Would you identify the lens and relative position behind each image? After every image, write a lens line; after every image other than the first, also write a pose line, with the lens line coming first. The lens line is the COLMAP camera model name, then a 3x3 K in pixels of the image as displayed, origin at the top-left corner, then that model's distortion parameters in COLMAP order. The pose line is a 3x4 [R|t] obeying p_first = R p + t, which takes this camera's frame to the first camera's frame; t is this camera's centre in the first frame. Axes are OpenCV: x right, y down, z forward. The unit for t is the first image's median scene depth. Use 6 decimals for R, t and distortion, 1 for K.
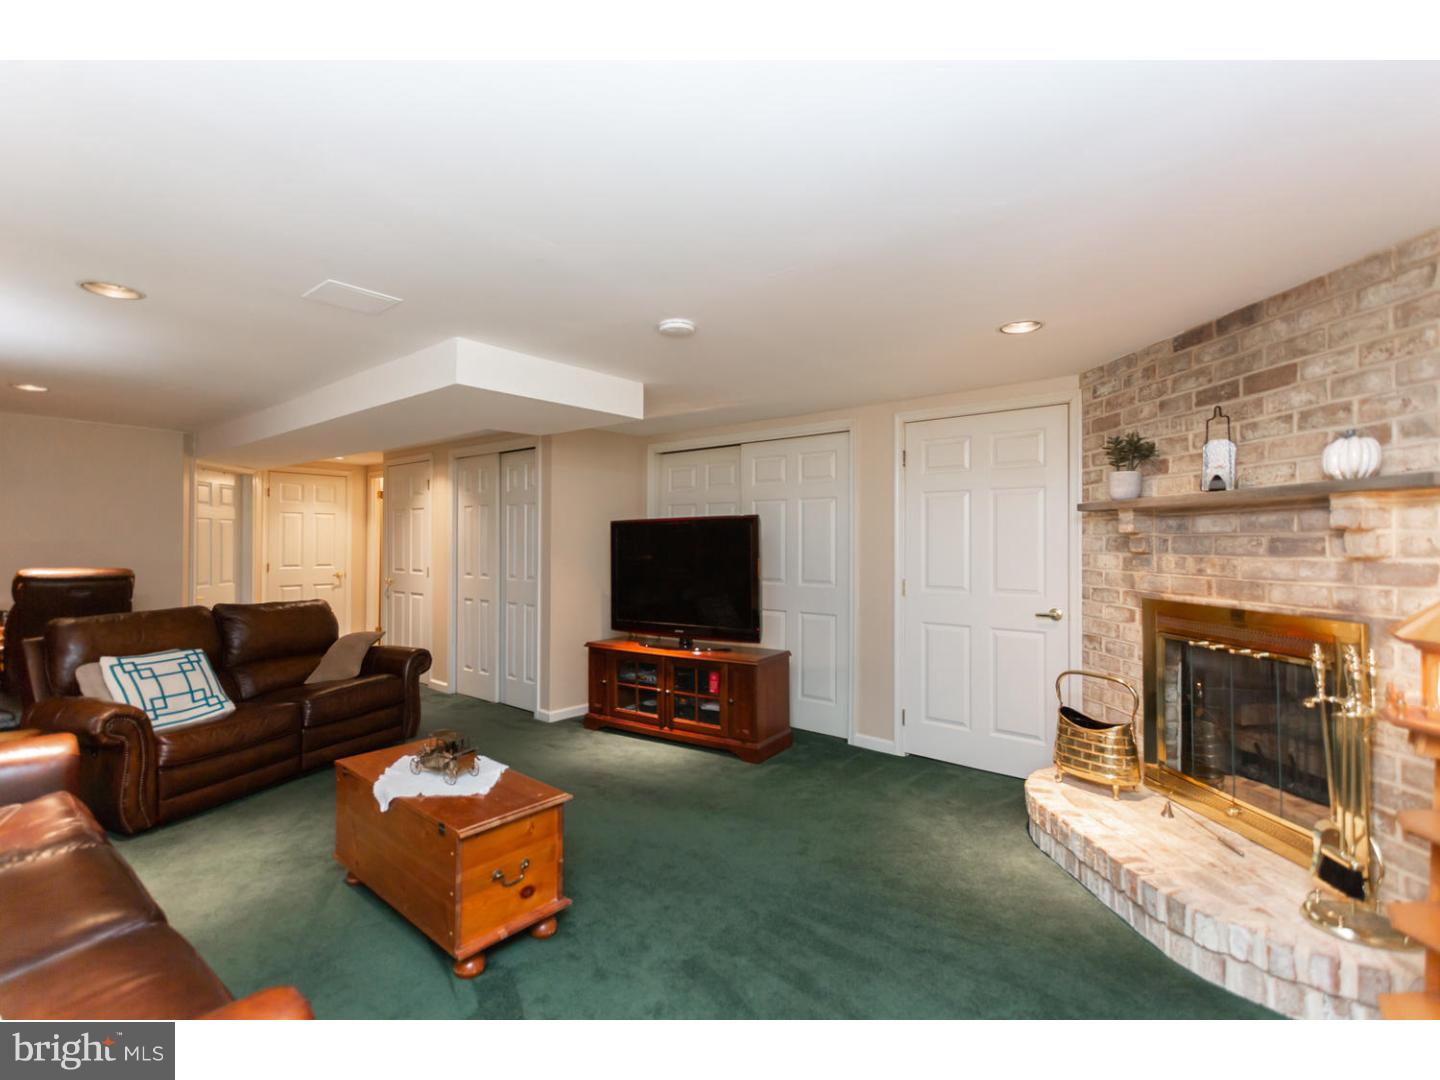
lens RADIAL K [[681.3, 0, 717.4], [0, 681.3, 536.8], [0, 0, 1]] dist [0.000590, 0.011055]
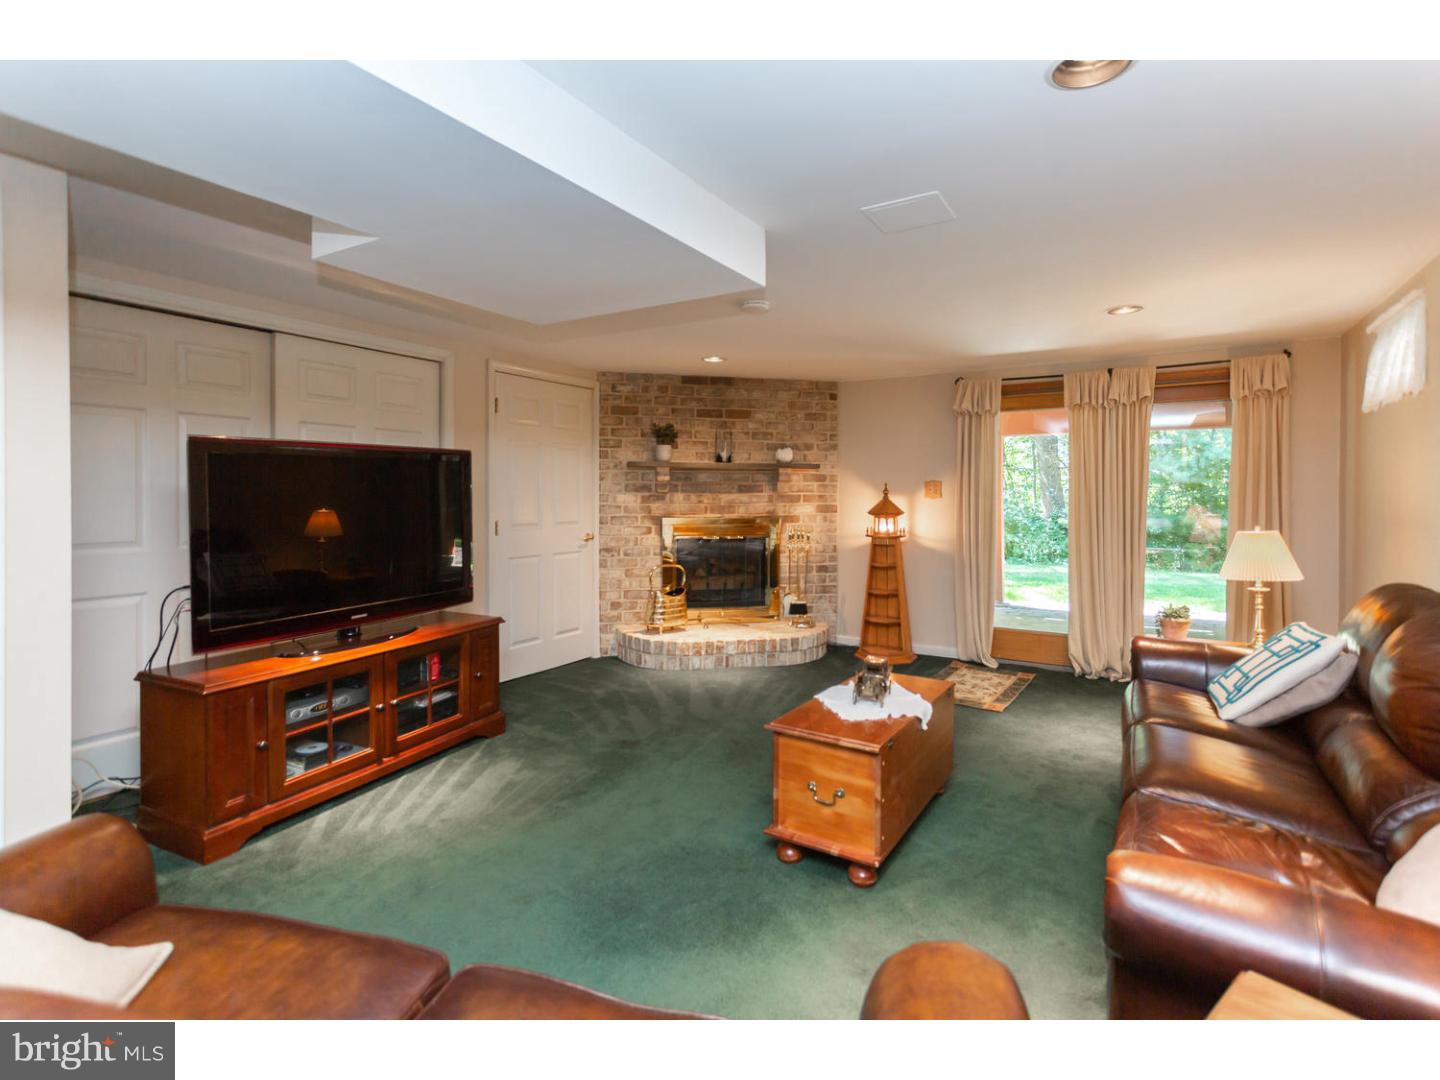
lens RADIAL K [[688.5, 0, 721.9], [0, 688.5, 502.5], [0, 0, 1]] dist [0.000821, 0.000228]
pose [[-0.149803, -0.015106, 0.988601, -1.198927], [-0.010180, 0.999854, 0.013736, 0.024308], [-0.988664, -0.008006, -0.149935, 1.178839]]
